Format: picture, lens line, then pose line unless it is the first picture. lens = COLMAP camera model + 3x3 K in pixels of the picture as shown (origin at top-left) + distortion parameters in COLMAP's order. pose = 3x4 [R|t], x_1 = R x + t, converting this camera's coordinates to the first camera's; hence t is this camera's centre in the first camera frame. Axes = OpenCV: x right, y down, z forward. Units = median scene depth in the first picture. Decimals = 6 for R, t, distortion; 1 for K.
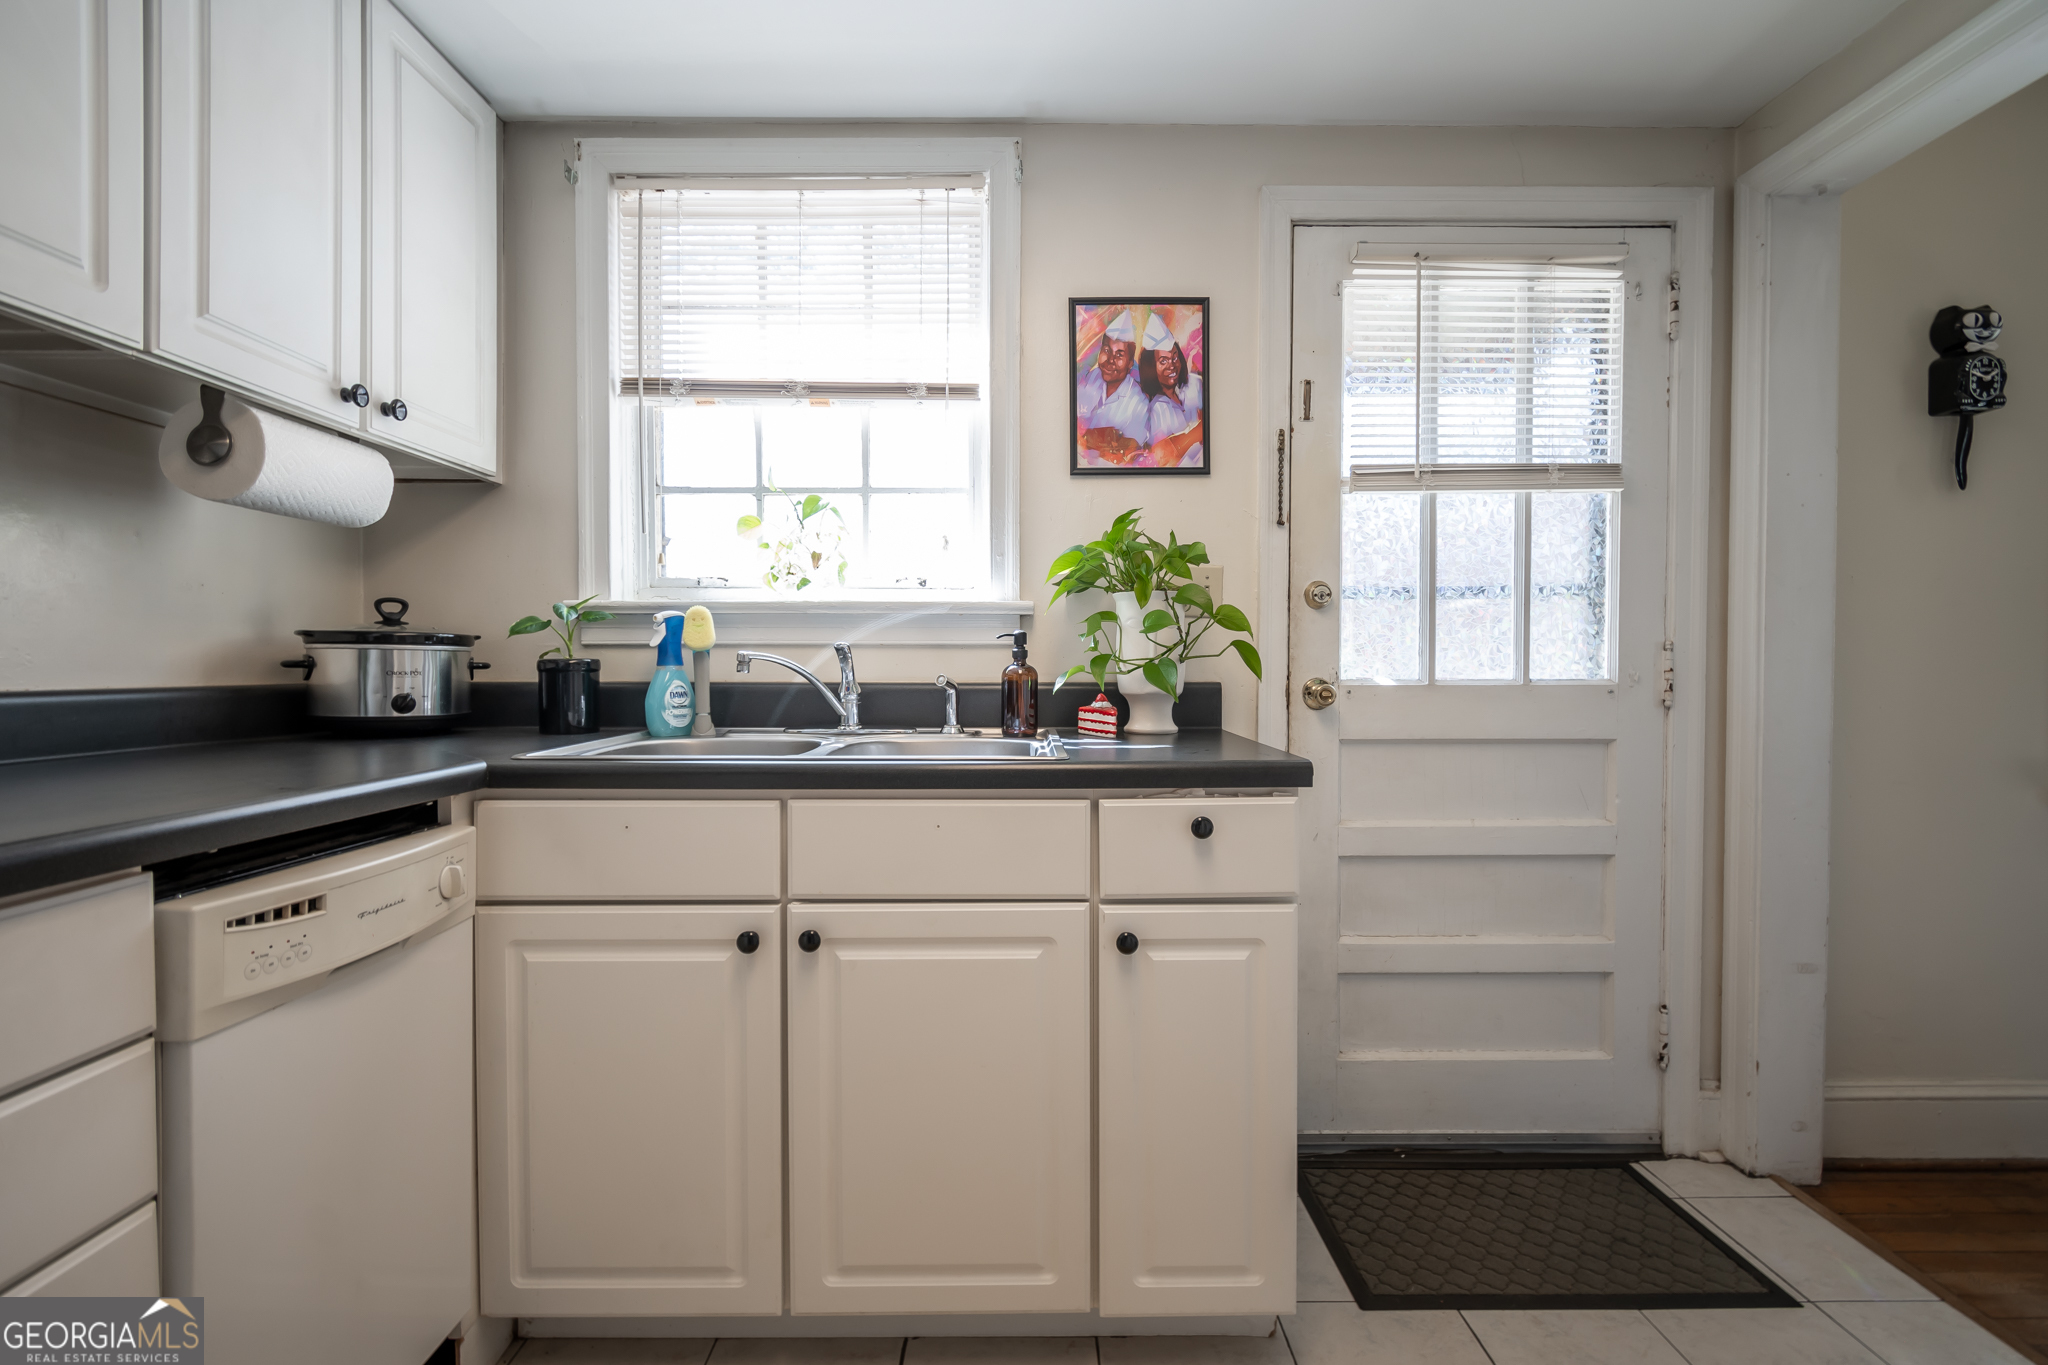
lens RADIAL K [[897.6, 0, 1024.0], [0, 897.6, 682.5], [0, 0, 1]] dist [0.000955, 0.000191]
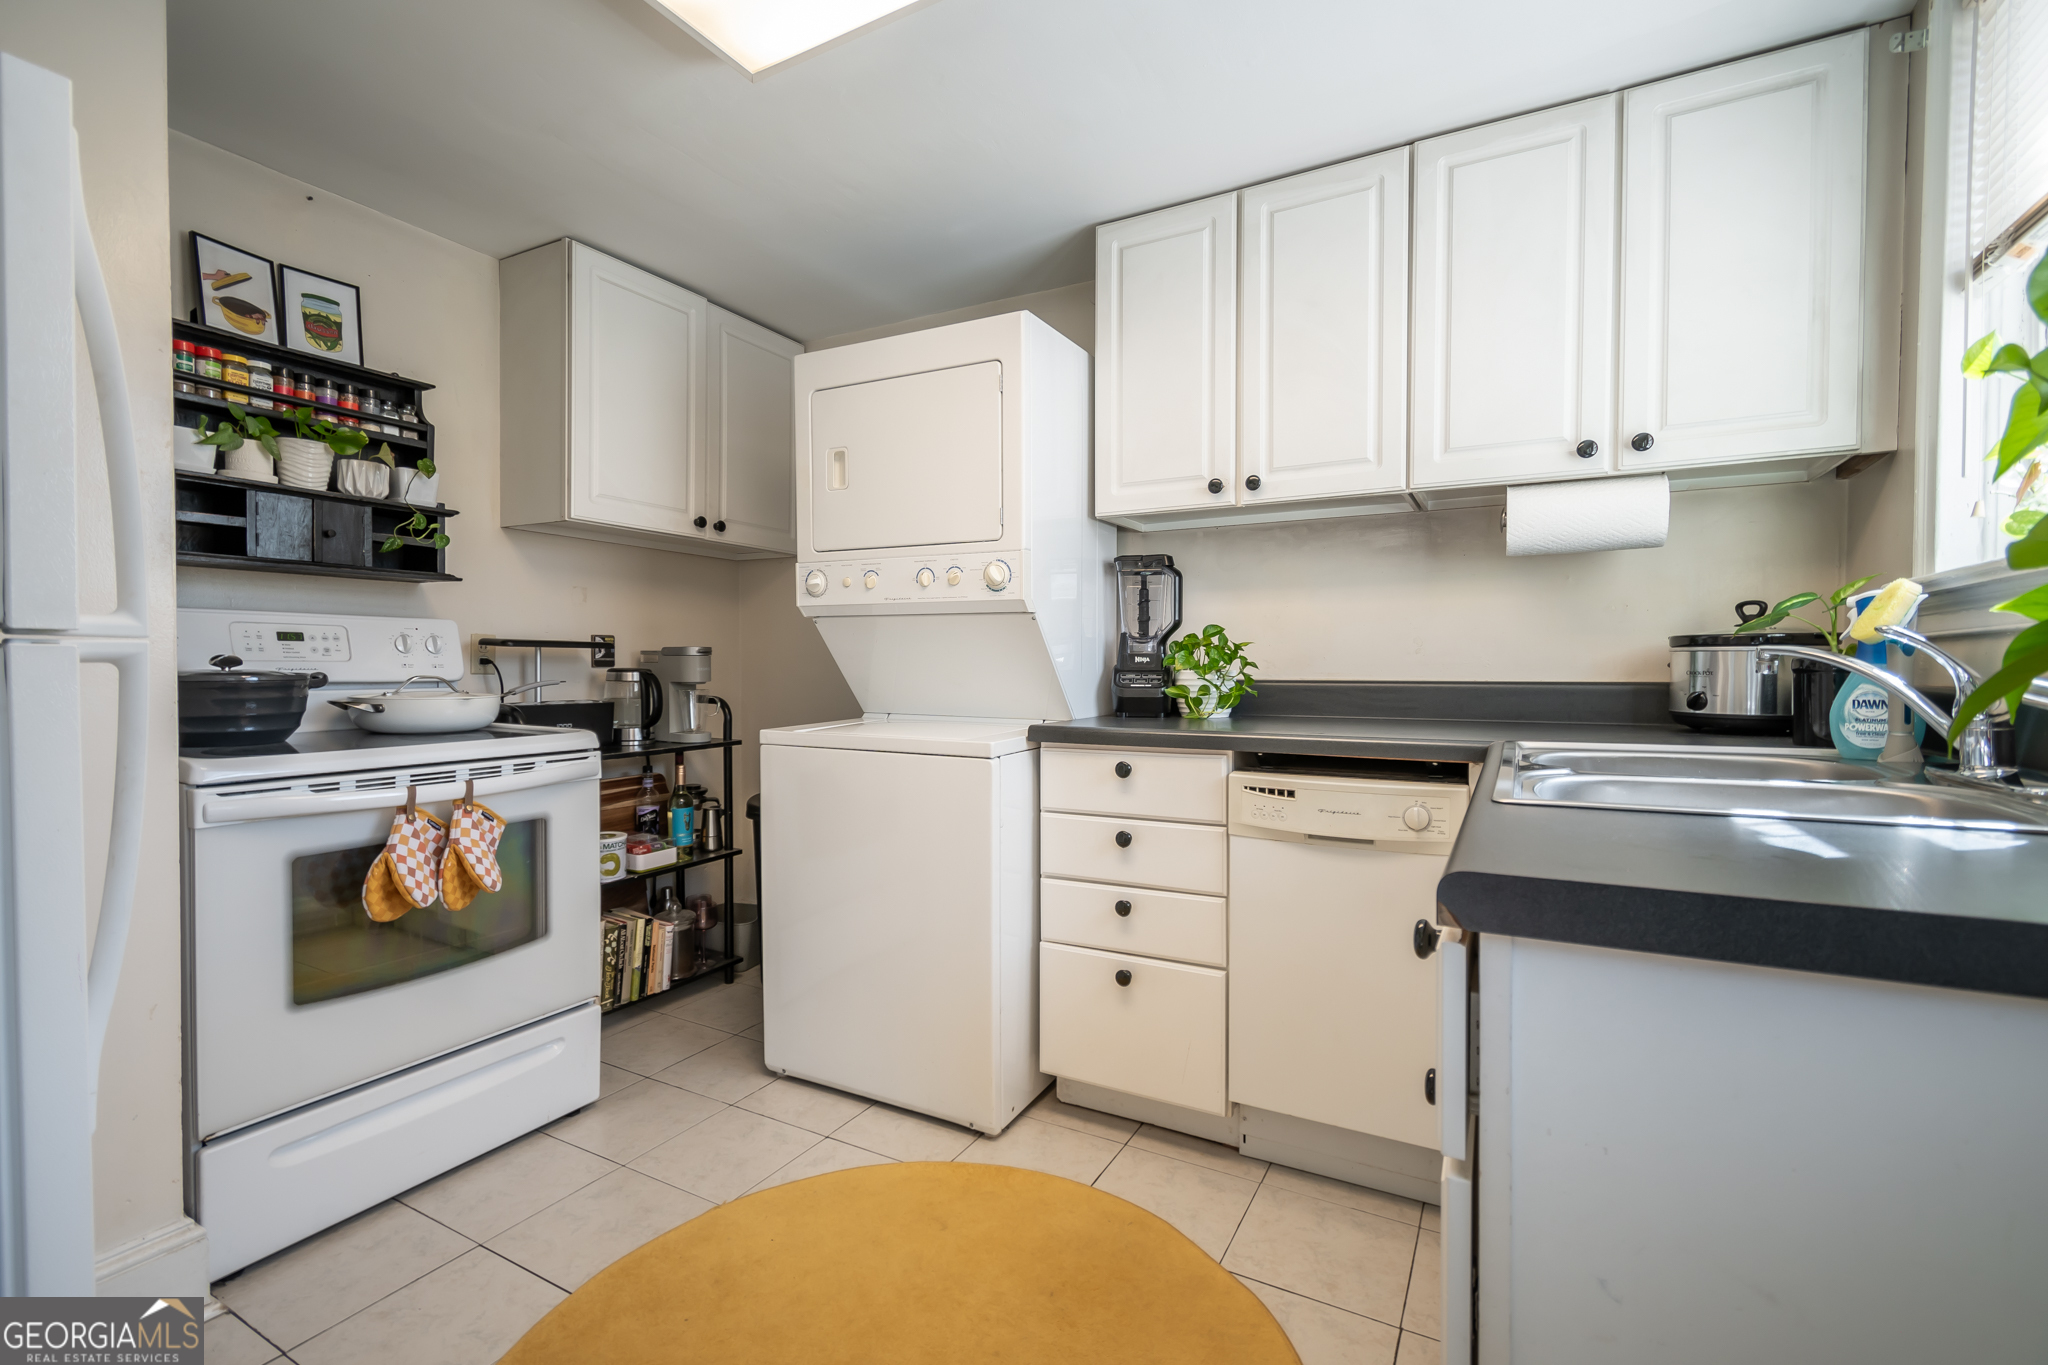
lens RADIAL K [[897.6, 0, 1024.0], [0, 897.6, 682.5], [0, 0, 1]] dist [0.000955, 0.000191]
pose [[-0.488025, 0.011517, -0.872754, 0.608898], [-0.016063, 0.999625, 0.022173, -0.009177], [0.872682, 0.024840, -0.487657, 0.781540]]
